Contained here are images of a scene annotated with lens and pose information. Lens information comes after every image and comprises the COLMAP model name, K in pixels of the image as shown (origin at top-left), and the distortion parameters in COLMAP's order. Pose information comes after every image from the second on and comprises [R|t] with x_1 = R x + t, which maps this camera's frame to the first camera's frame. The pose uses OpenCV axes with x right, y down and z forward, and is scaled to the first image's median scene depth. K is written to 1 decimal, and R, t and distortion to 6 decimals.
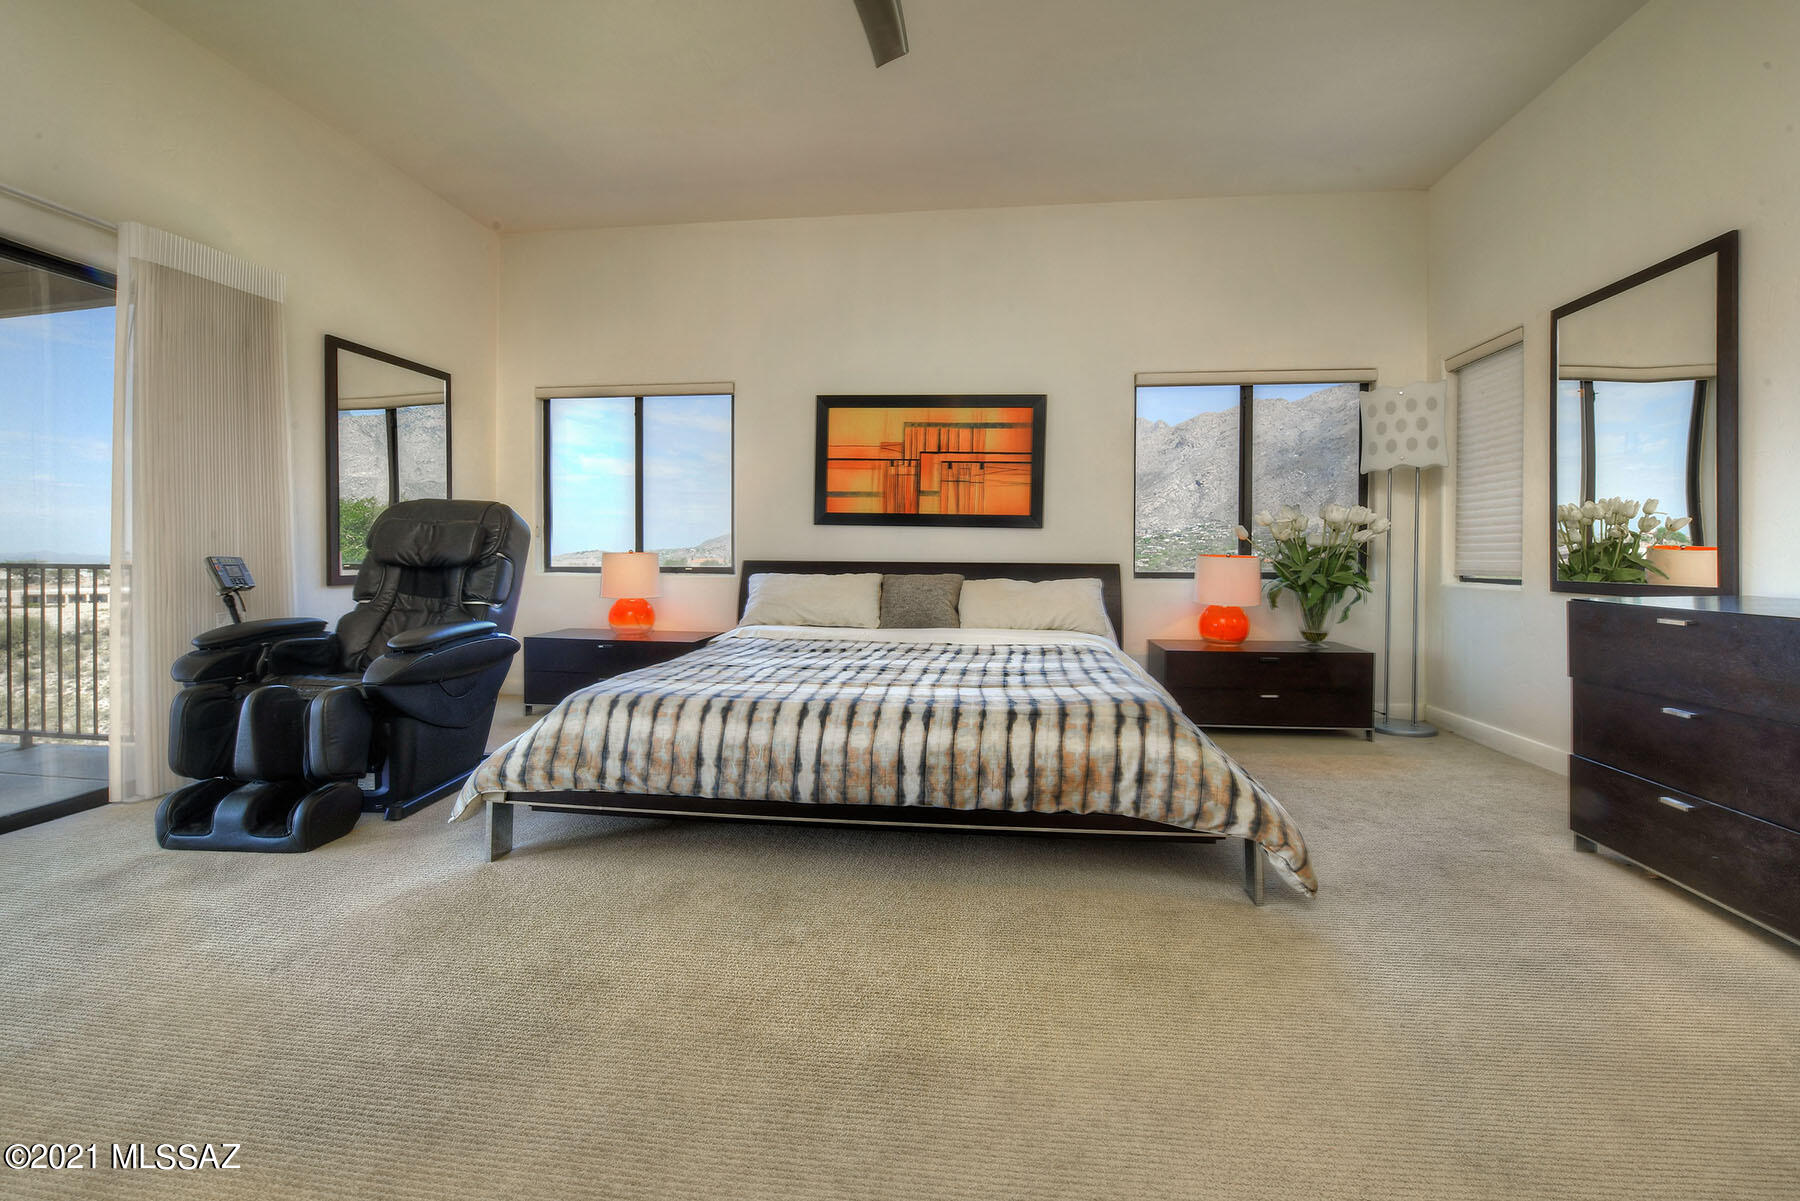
lens RADIAL K [[756.7, 0, 877.5], [0, 756.7, 562.0], [0, 0, 1]] dist [-0.011933, -0.002276]
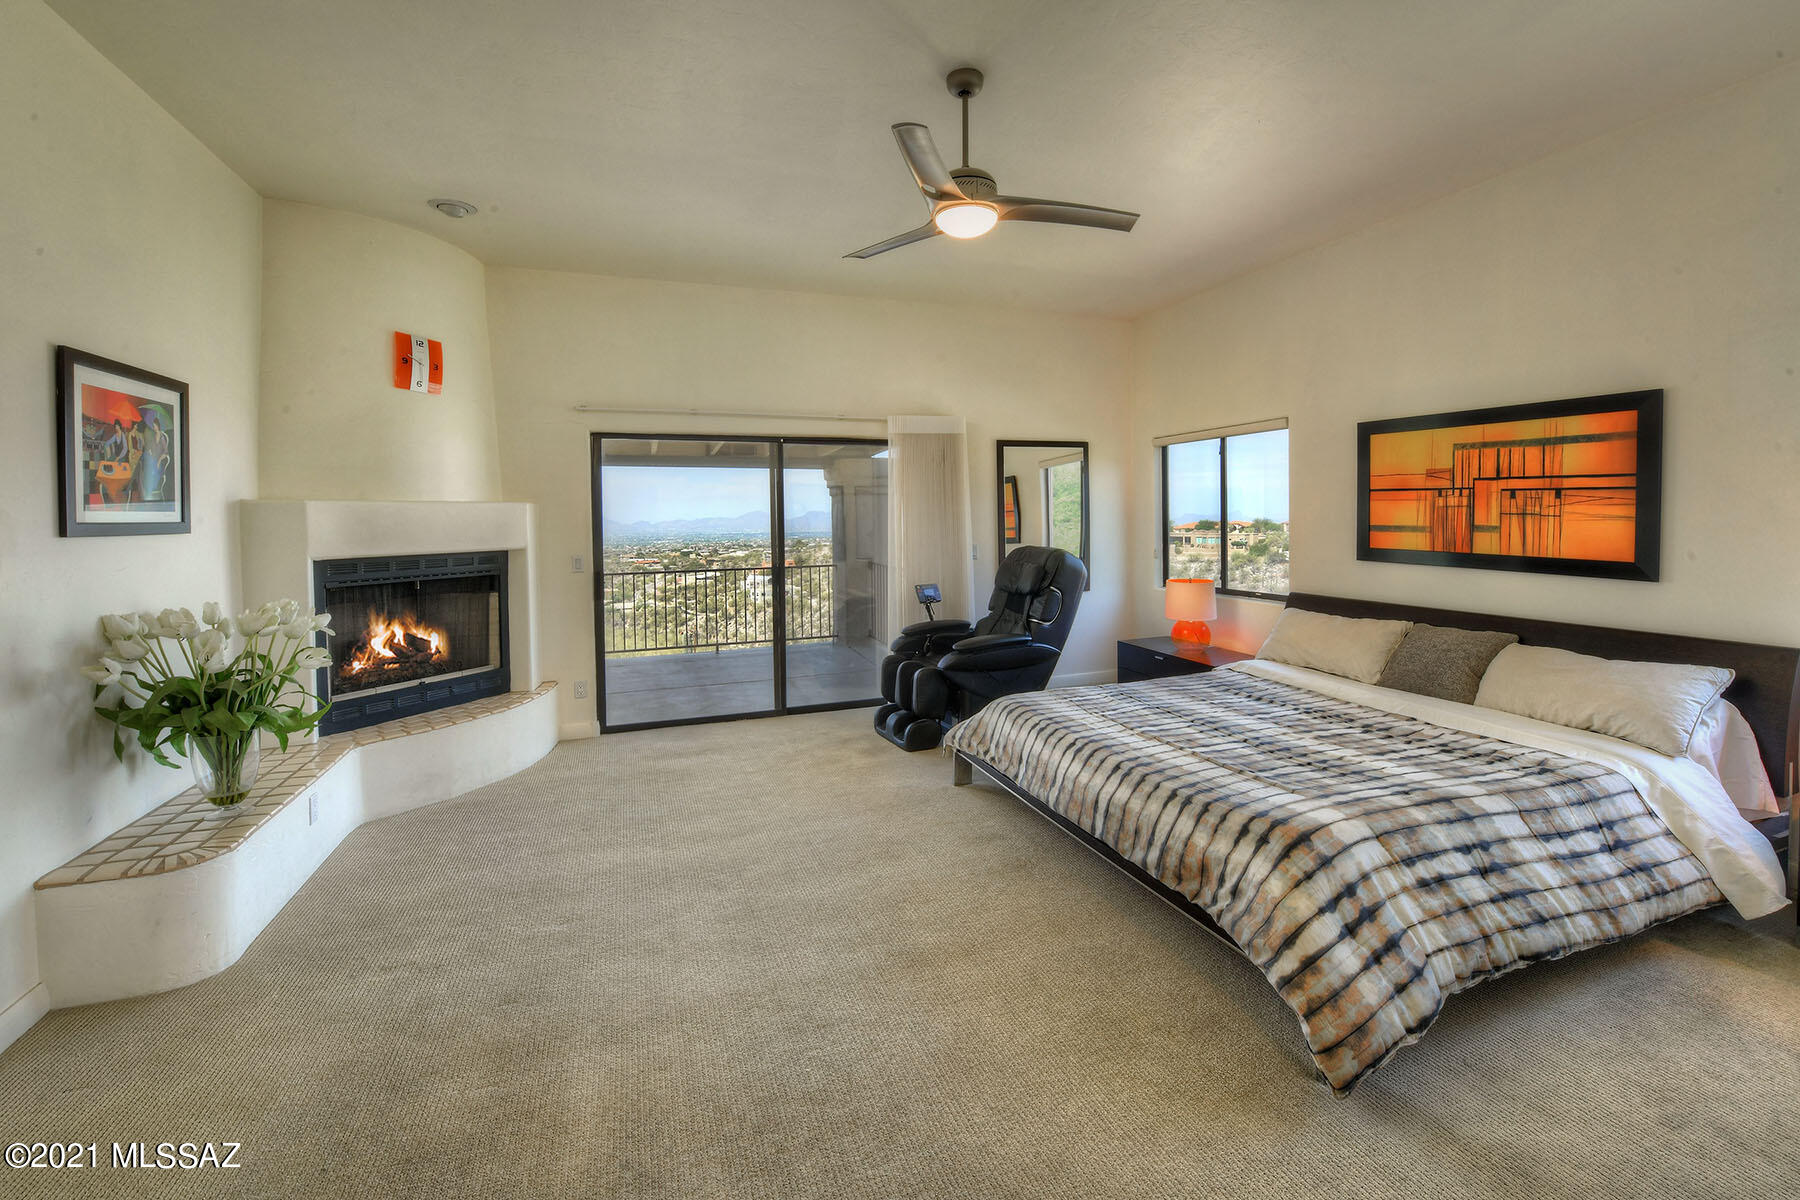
lens RADIAL K [[756.7, 0, 894.8], [0, 756.7, 519.7], [0, 0, 1]] dist [-0.011933, -0.002276]
pose [[0.440785, -0.007888, -0.897578, 0.519184], [0.014917, 0.999888, -0.001462, -0.109711], [0.897489, -0.012745, 0.440853, 0.068044]]
